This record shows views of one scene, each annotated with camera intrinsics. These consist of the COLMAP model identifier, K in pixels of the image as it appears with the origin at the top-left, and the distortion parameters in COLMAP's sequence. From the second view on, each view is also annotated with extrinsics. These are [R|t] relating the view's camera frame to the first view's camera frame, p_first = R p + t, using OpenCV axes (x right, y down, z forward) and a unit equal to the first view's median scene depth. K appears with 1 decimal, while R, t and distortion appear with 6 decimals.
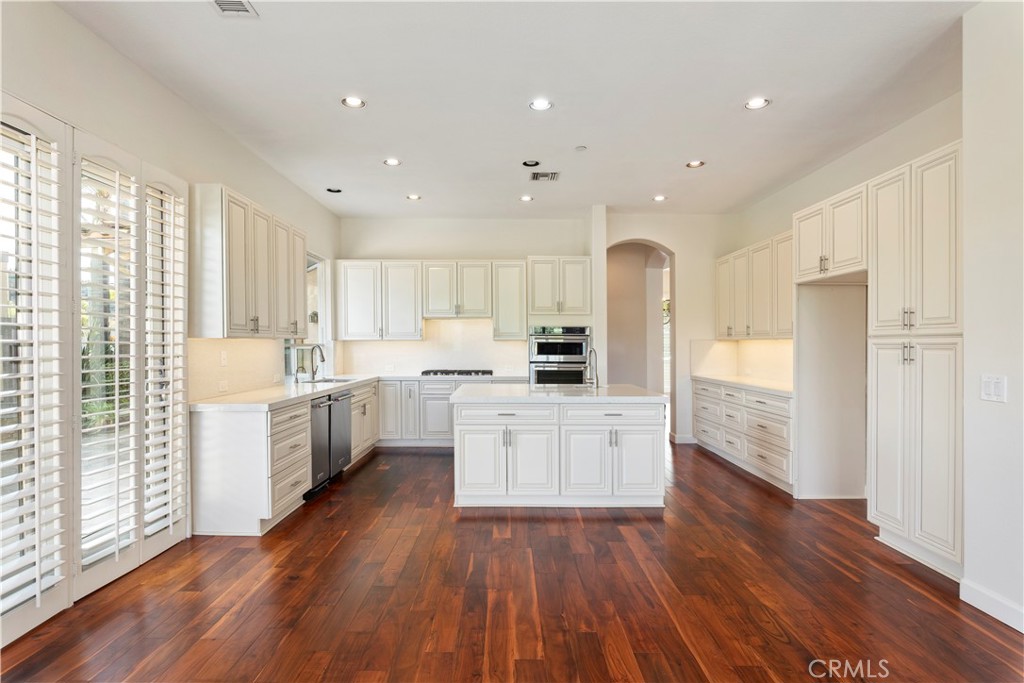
lens RADIAL K [[527.6, 0, 512.0], [0, 527.6, 345.3], [0, 0, 1]] dist [-0.002604, -0.000851]
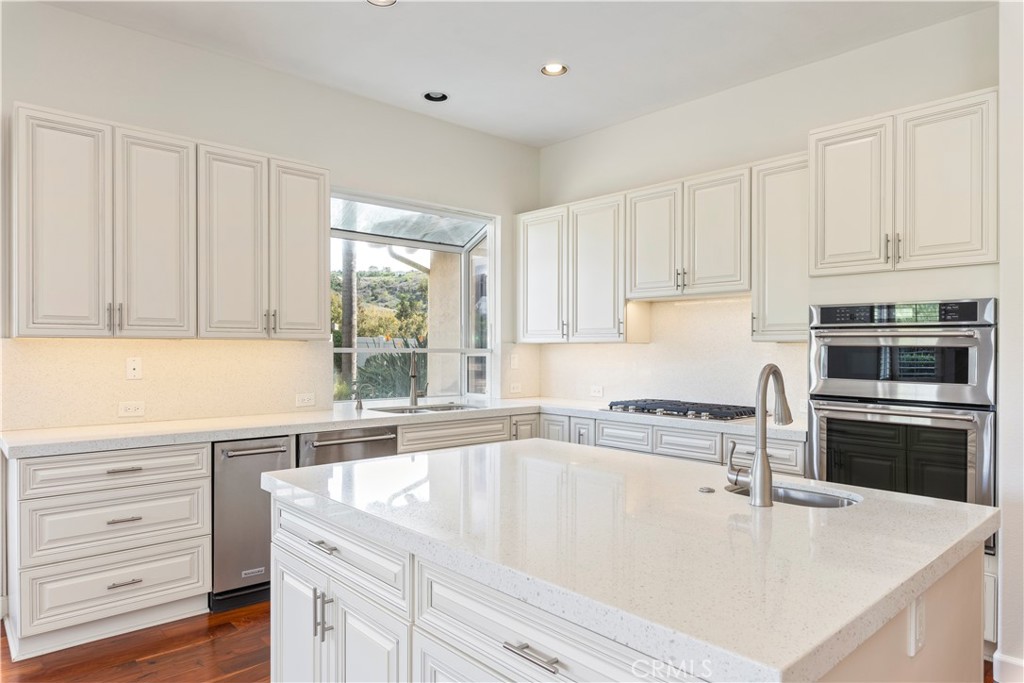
lens RADIAL K [[649.8, 0, 511.2], [0, 649.8, 345.3], [0, 0, 1]] dist [-0.003362, -0.001073]
pose [[0.649962, -0.000493, -0.759966, 0.262753], [-0.004823, 0.999977, -0.004773, -0.002911], [0.759951, 0.006767, 0.649945, 0.516932]]
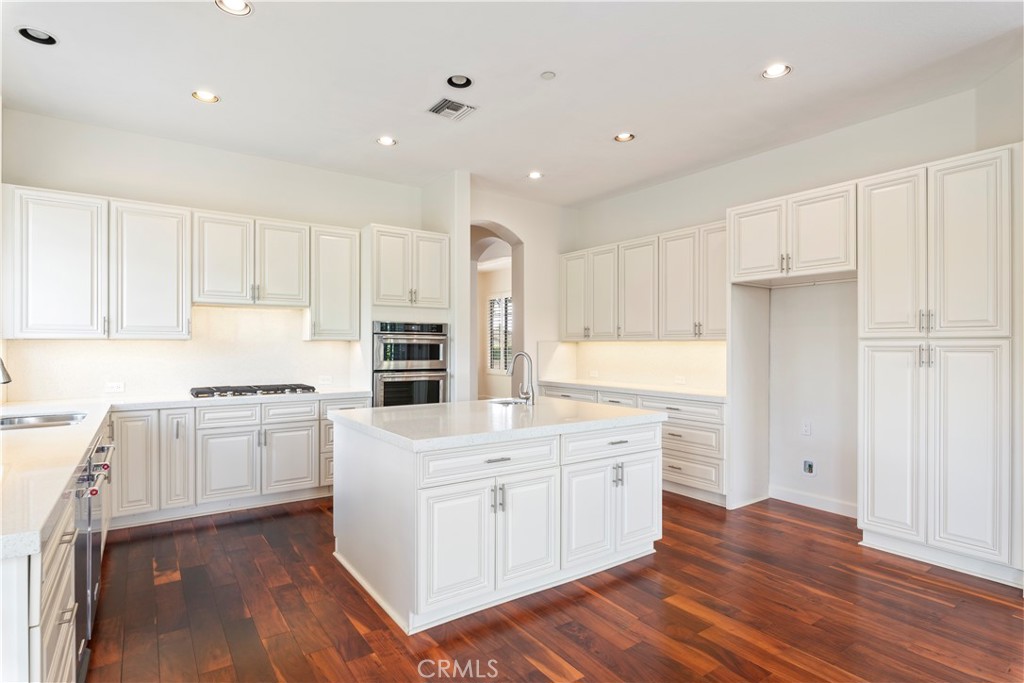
lens RADIAL K [[527.6, 0, 514.2], [0, 527.6, 338.8], [0, 0, 1]] dist [-0.002604, -0.000851]
pose [[0.822068, 0.008141, 0.569331, -0.220552], [0.000508, 0.999887, -0.015032, -0.001137], [-0.569389, 0.012646, 0.821971, 0.304164]]
